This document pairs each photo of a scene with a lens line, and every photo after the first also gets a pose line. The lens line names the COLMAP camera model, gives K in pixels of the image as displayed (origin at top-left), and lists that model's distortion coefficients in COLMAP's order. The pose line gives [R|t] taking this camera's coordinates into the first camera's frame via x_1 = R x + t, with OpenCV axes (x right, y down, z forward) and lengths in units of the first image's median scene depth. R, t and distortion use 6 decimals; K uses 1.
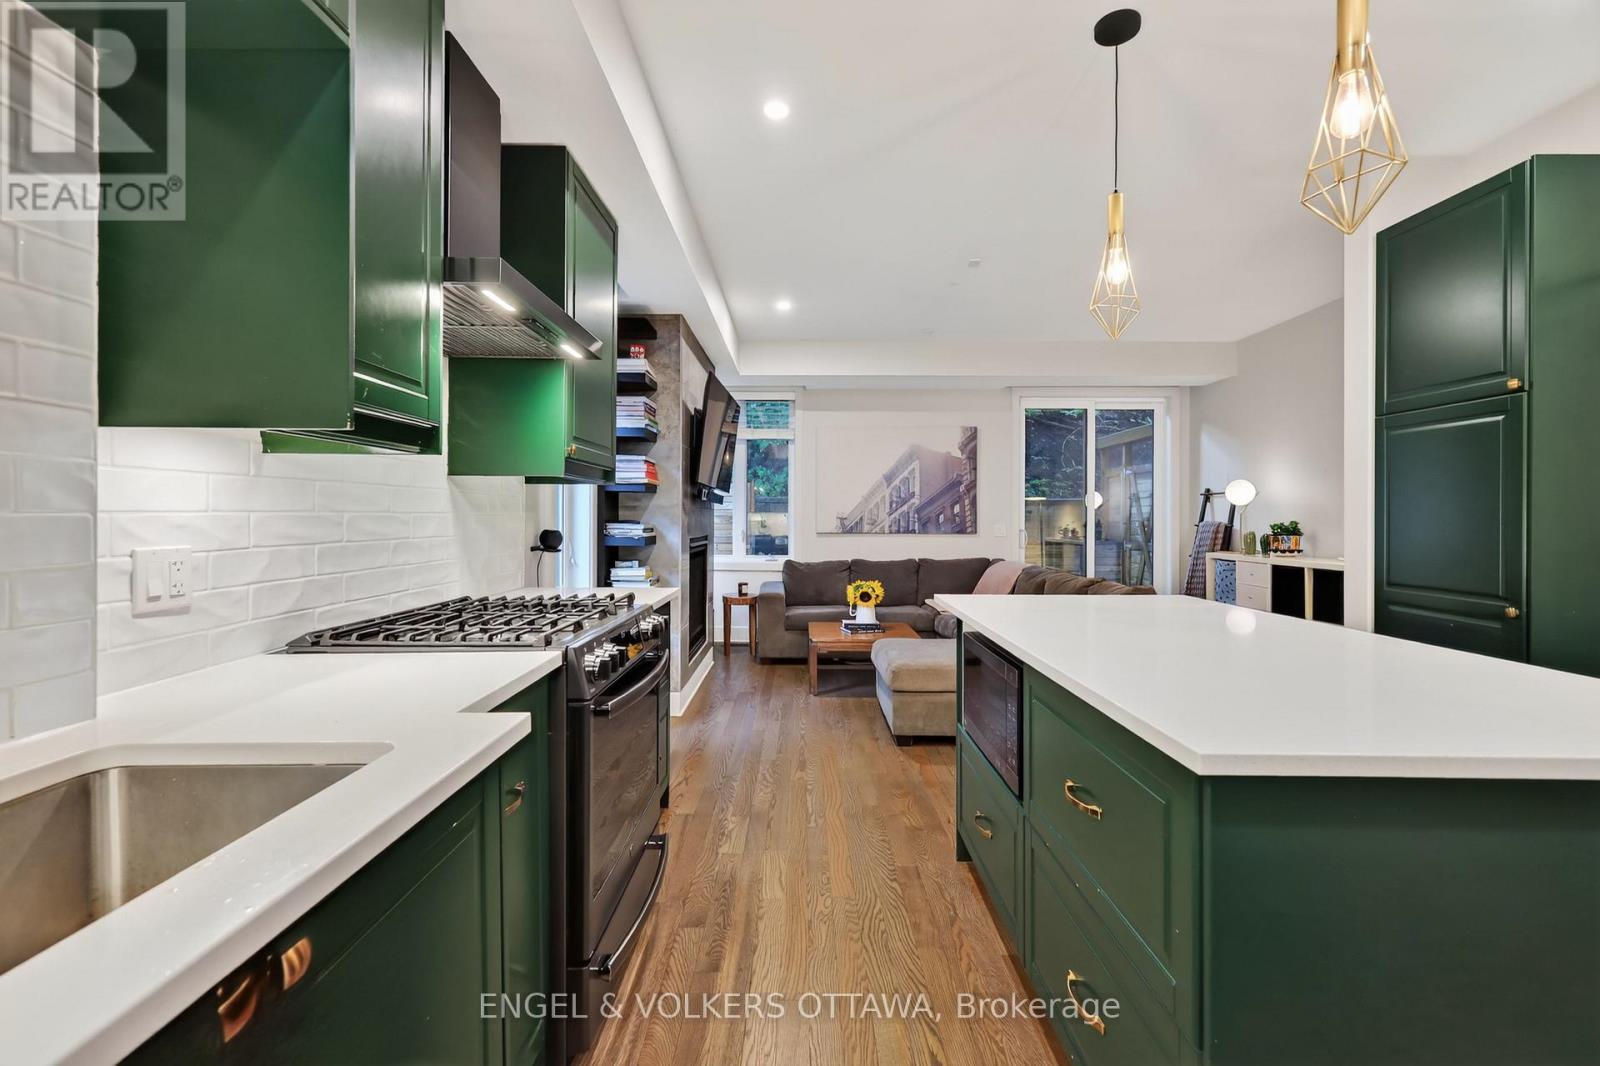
lens RADIAL K [[696.0, 0, 808.0], [0, 696.0, 516.4], [0, 0, 1]] dist [-0.002588, 0.001561]
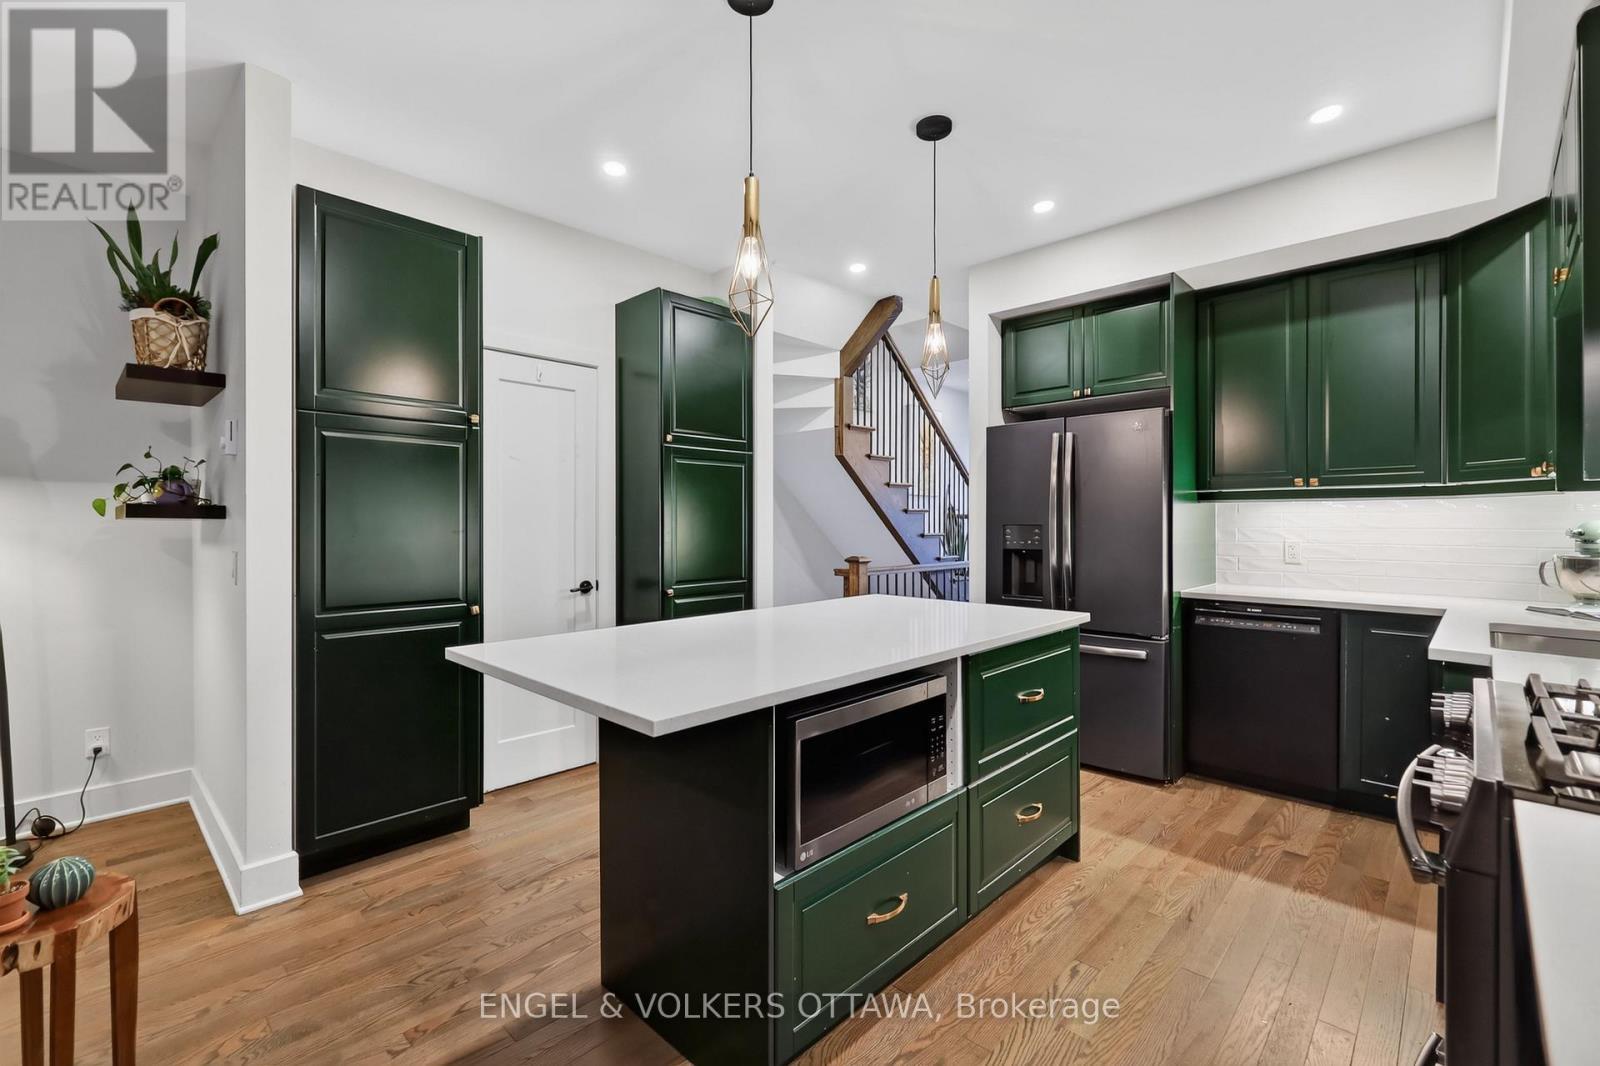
lens RADIAL K [[696.0, 0, 793.7], [0, 696.0, 523.8], [0, 0, 1]] dist [-0.002588, 0.001561]
pose [[-0.716081, -0.002856, 0.698011, -0.077665], [-0.000565, 0.999994, 0.003512, -0.005335], [-0.698017, 0.002120, -0.716078, 0.538087]]
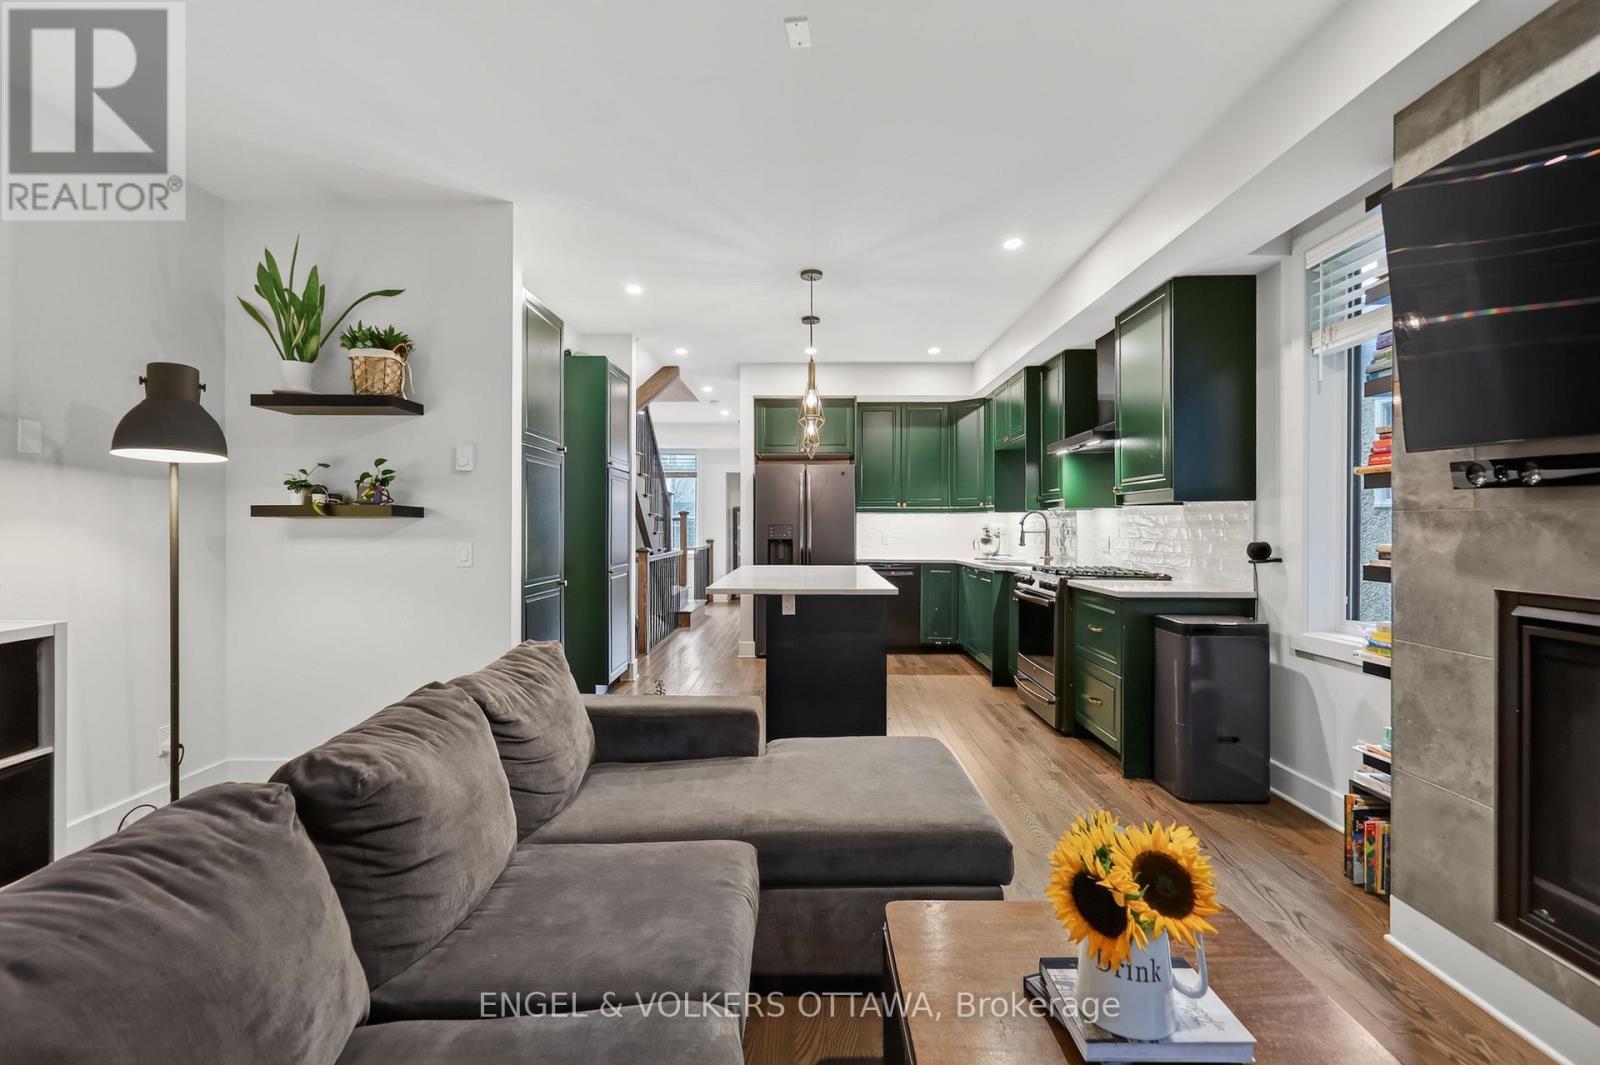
lens RADIAL K [[696.0, 0, 795.6], [0, 696.0, 530.9], [0, 0, 1]] dist [-0.002588, 0.001561]
pose [[-0.999828, -0.004088, 0.018089, 0.150166], [-0.003937, 0.999957, 0.008339, -0.002093], [-0.018123, 0.008267, -0.999802, 0.980611]]
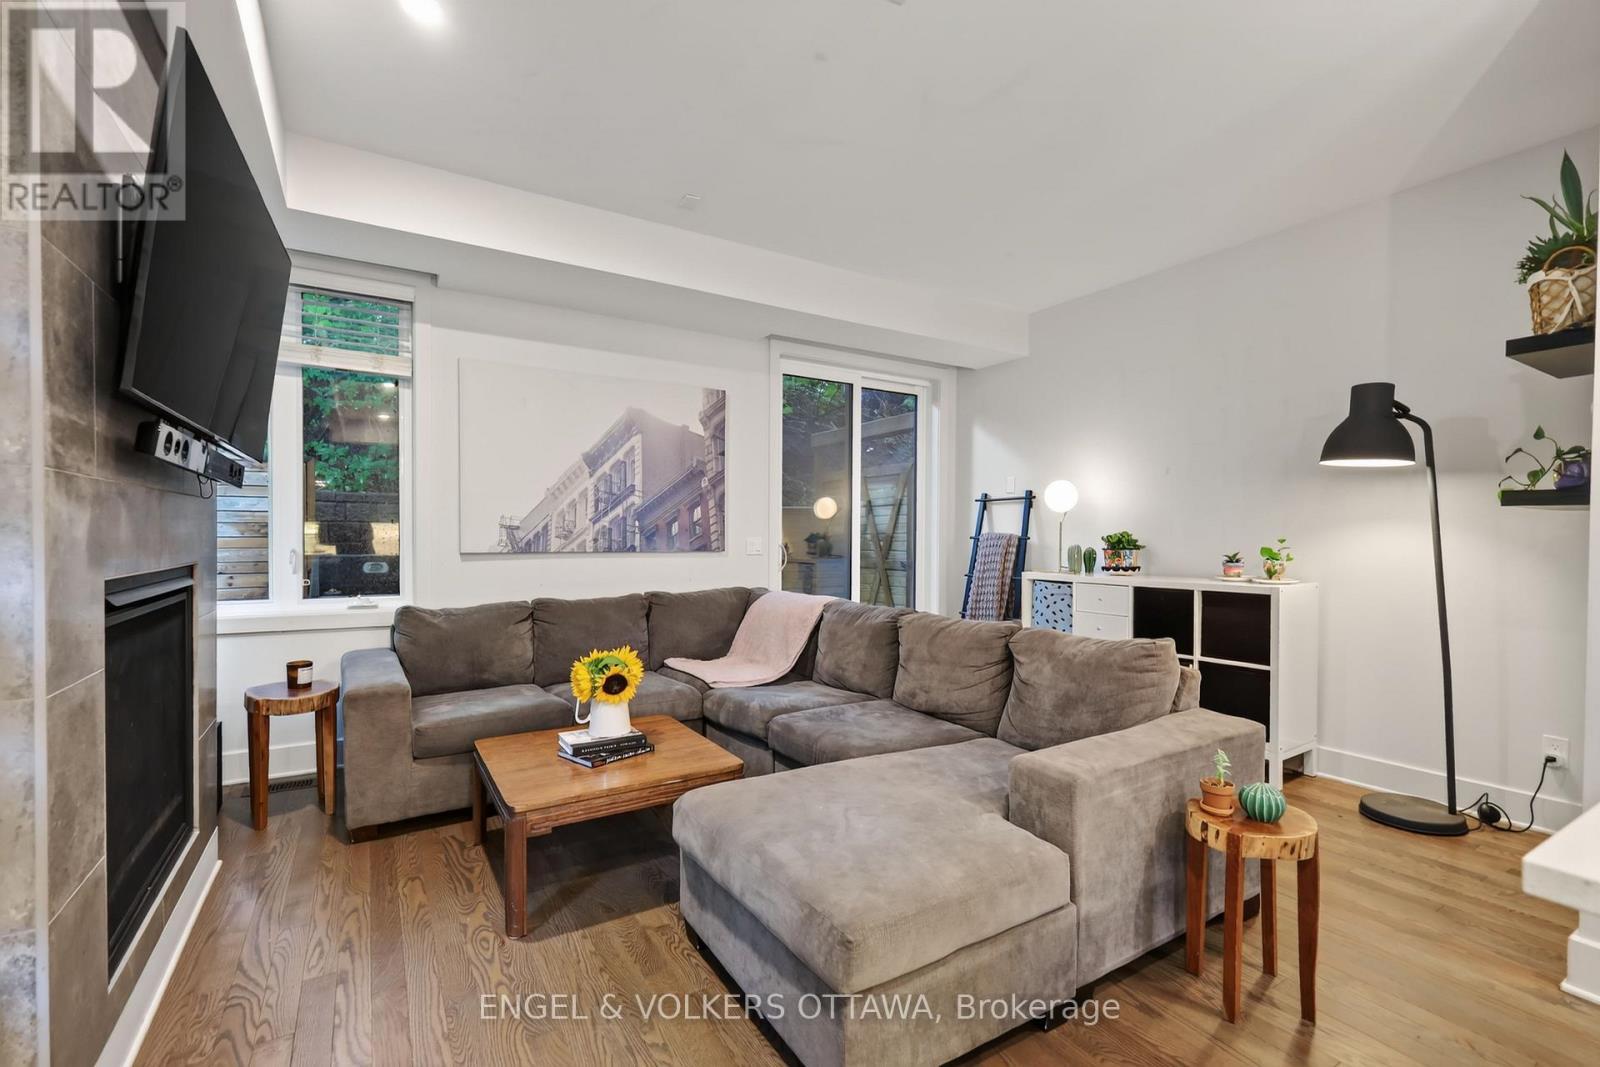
lens RADIAL K [[696.0, 0, 799.7], [0, 696.0, 546.2], [0, 0, 1]] dist [-0.002588, 0.001561]
pose [[0.853221, -0.007913, 0.521489, -0.047562], [-0.002724, 0.999804, 0.019628, 0.007114], [-0.521542, -0.018168, 0.853032, 0.409152]]
